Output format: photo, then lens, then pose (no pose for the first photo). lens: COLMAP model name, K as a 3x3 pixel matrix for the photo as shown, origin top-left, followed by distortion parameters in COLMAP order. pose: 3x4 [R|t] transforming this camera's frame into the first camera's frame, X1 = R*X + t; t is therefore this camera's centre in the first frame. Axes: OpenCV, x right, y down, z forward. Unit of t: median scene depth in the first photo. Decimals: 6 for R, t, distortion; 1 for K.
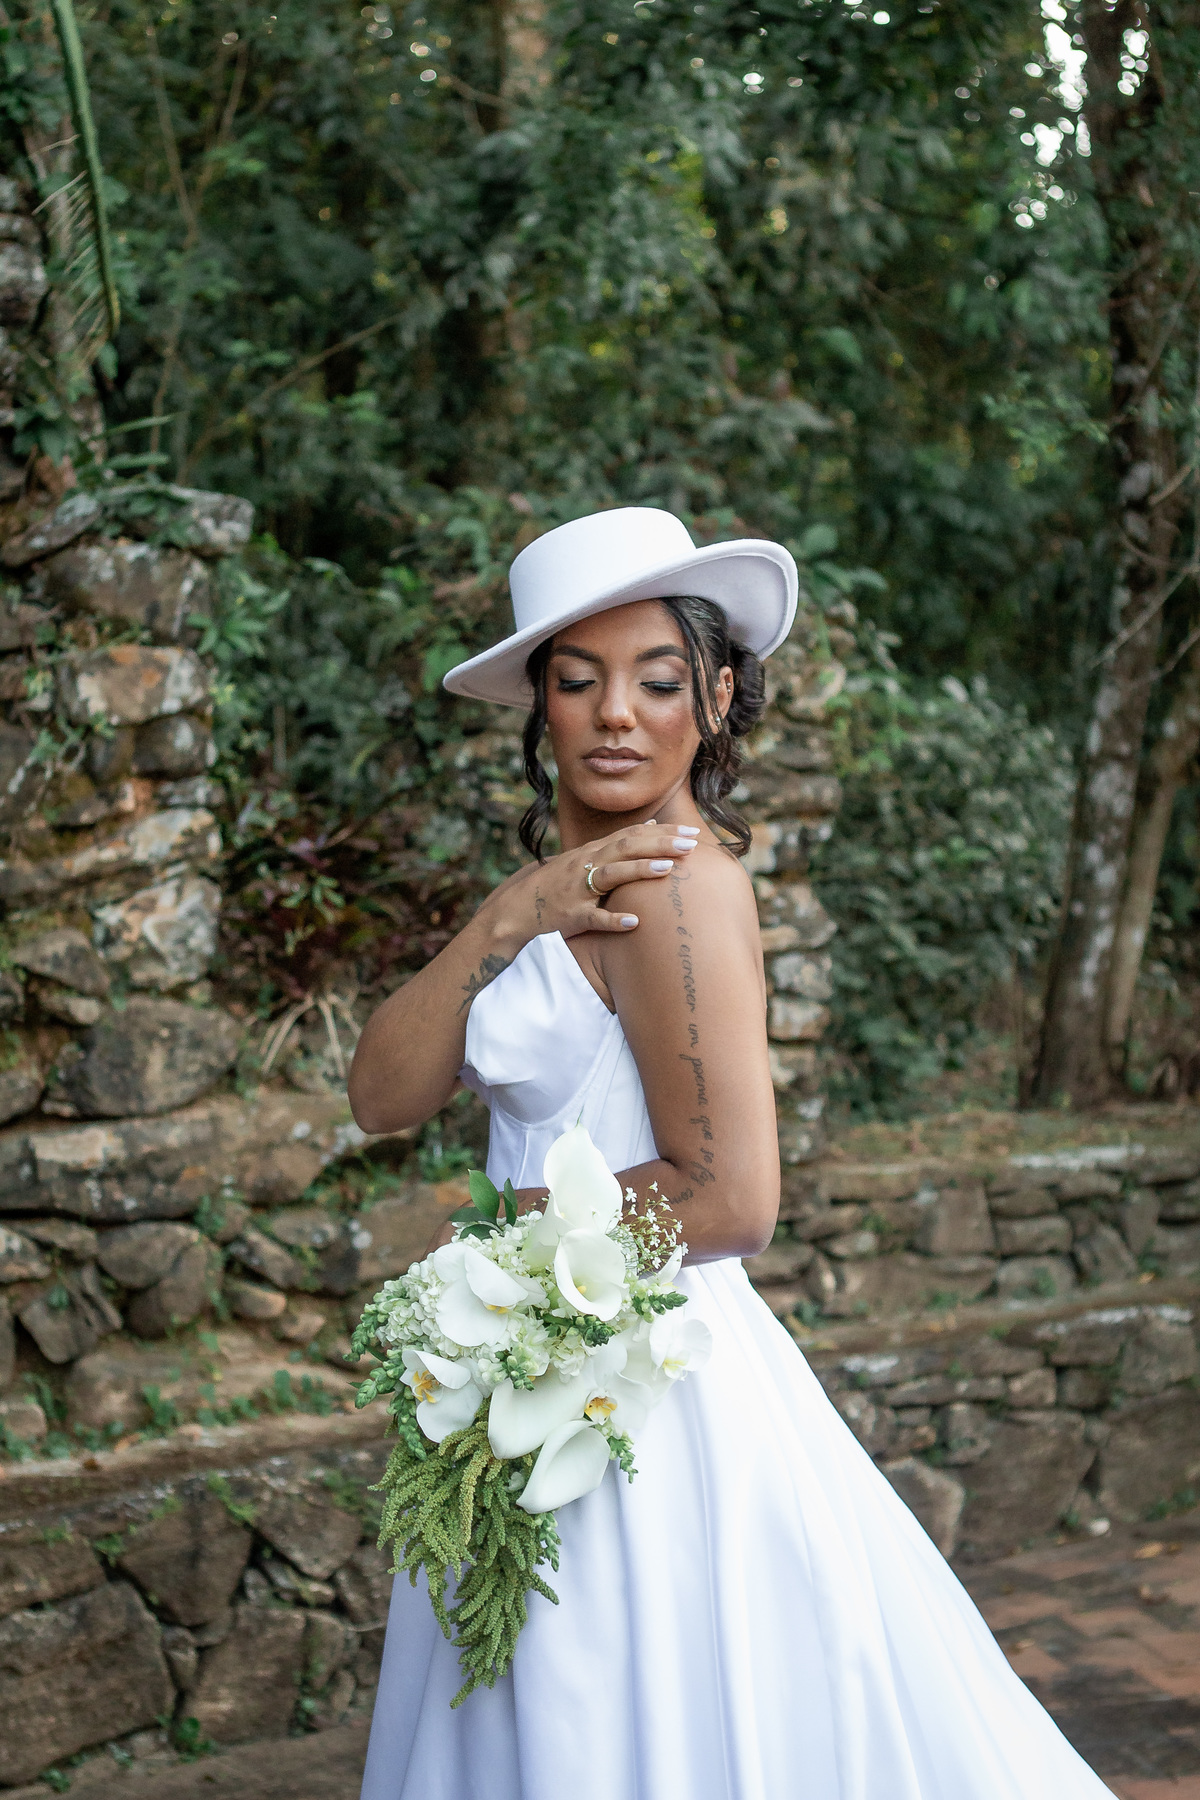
lens RADIAL K [[2834.4, 0, 586.9], [0, 2834.4, 909.1], [0, 0, 1]] dist [0.027837, -0.056002]
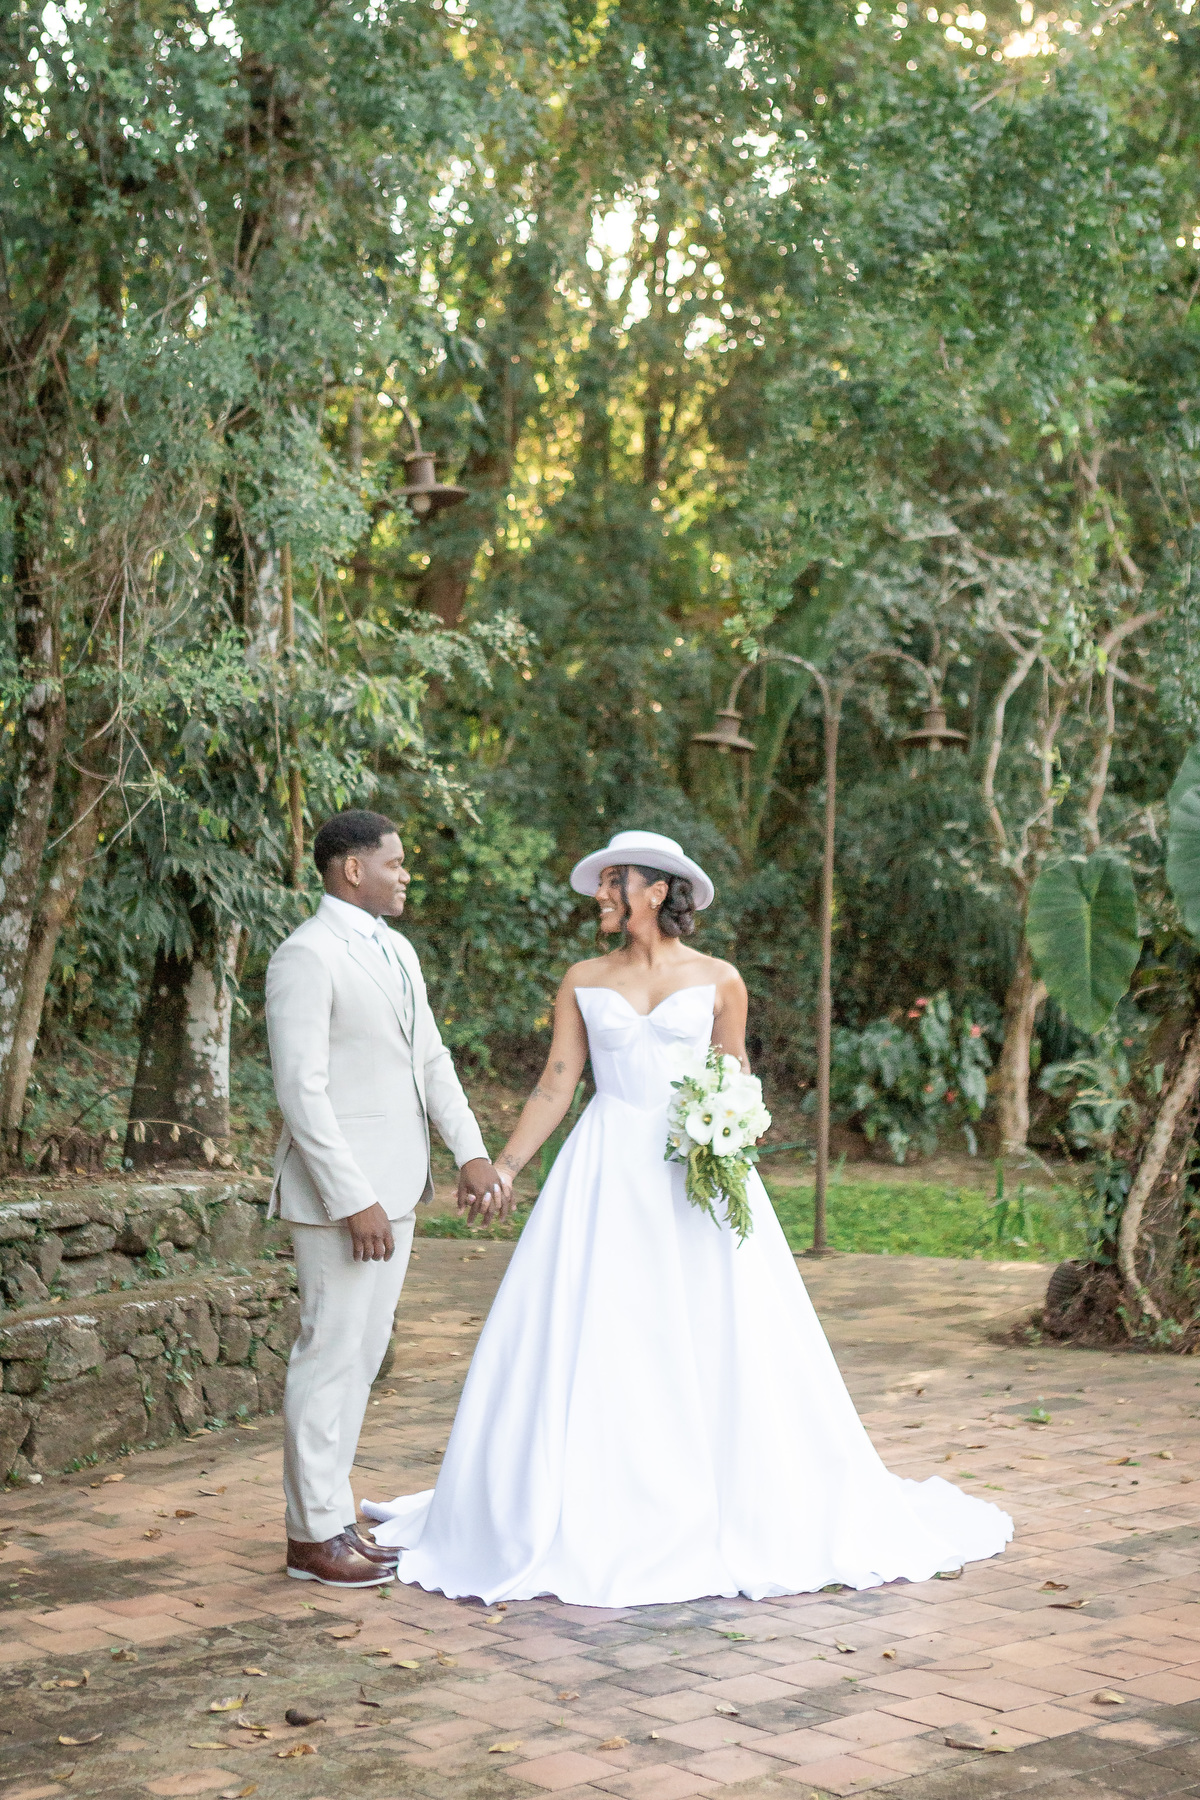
lens RADIAL K [[2834.4, 0, 586.9], [0, 2834.4, 909.1], [0, 0, 1]] dist [0.027837, -0.056002]
pose [[0.903687, 0.009049, 0.428098, -0.151118], [0.010841, 0.998973, -0.044001, 0.008867], [-0.428057, 0.044404, 0.902660, -0.317309]]
